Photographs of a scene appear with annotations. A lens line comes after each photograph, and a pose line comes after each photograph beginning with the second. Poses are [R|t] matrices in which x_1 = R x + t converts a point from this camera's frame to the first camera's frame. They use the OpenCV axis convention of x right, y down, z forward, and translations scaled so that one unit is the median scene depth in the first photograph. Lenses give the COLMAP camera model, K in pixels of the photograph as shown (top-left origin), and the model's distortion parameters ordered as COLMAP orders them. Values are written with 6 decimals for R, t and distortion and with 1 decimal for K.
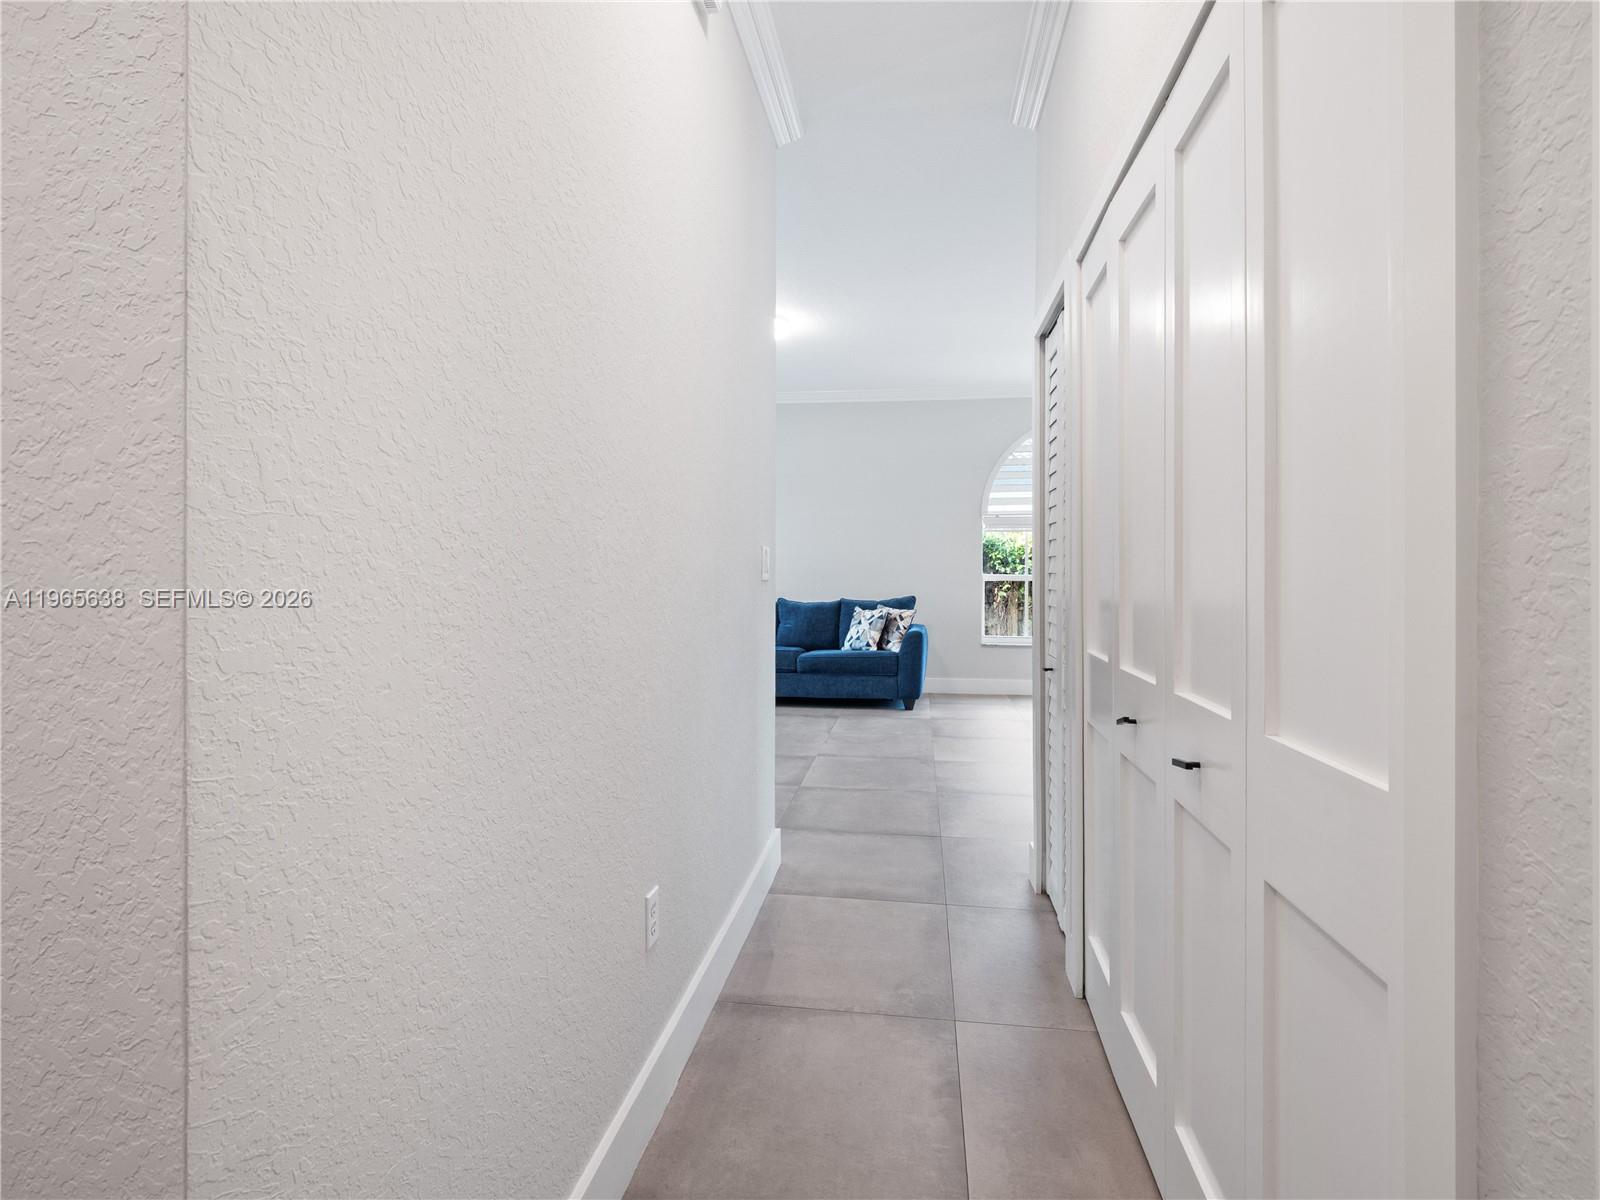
lens RADIAL K [[791.1, 0, 806.8], [0, 791.1, 578.5], [0, 0, 1]] dist [-0.006770, -0.000884]
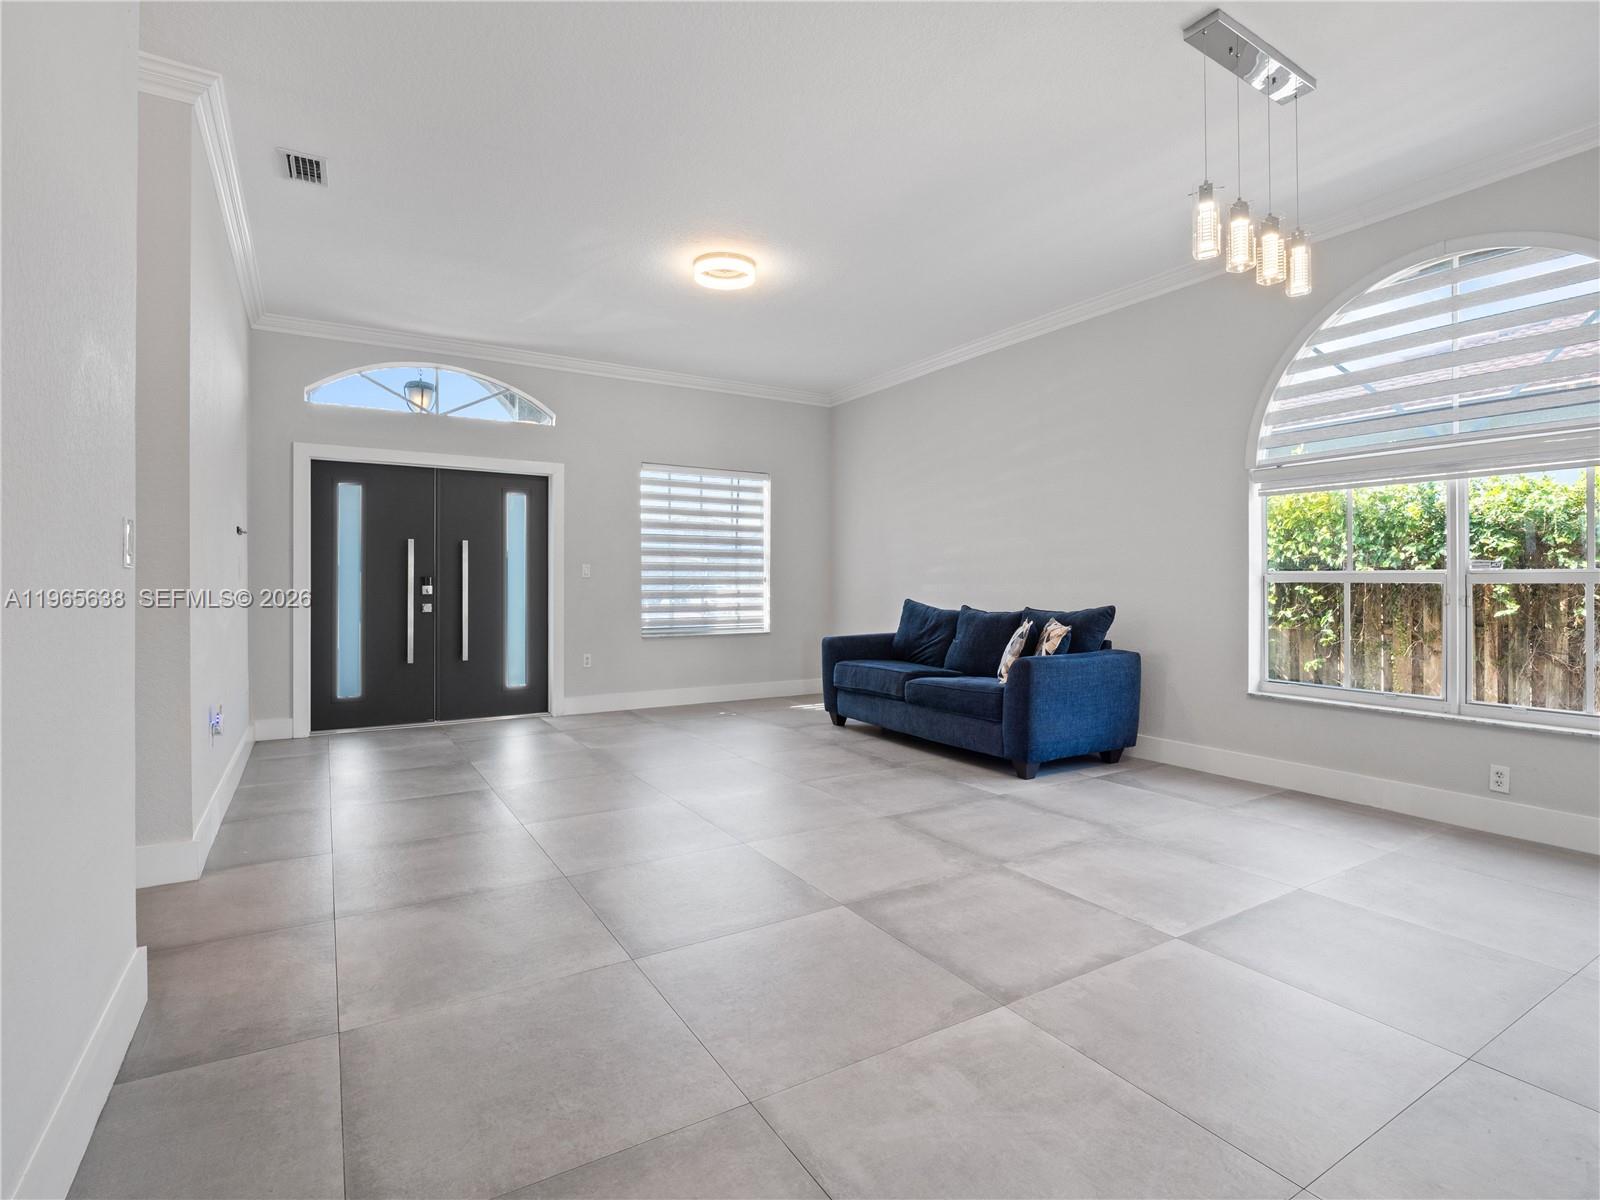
lens RADIAL K [[791.1, 0, 806.8], [0, 791.1, 578.5], [0, 0, 1]] dist [-0.006770, -0.000884]
pose [[0.637850, -0.004758, -0.770146, 0.493381], [-0.003433, 0.999953, -0.009021, 0.006571], [0.770153, 0.008398, 0.637804, 0.418394]]
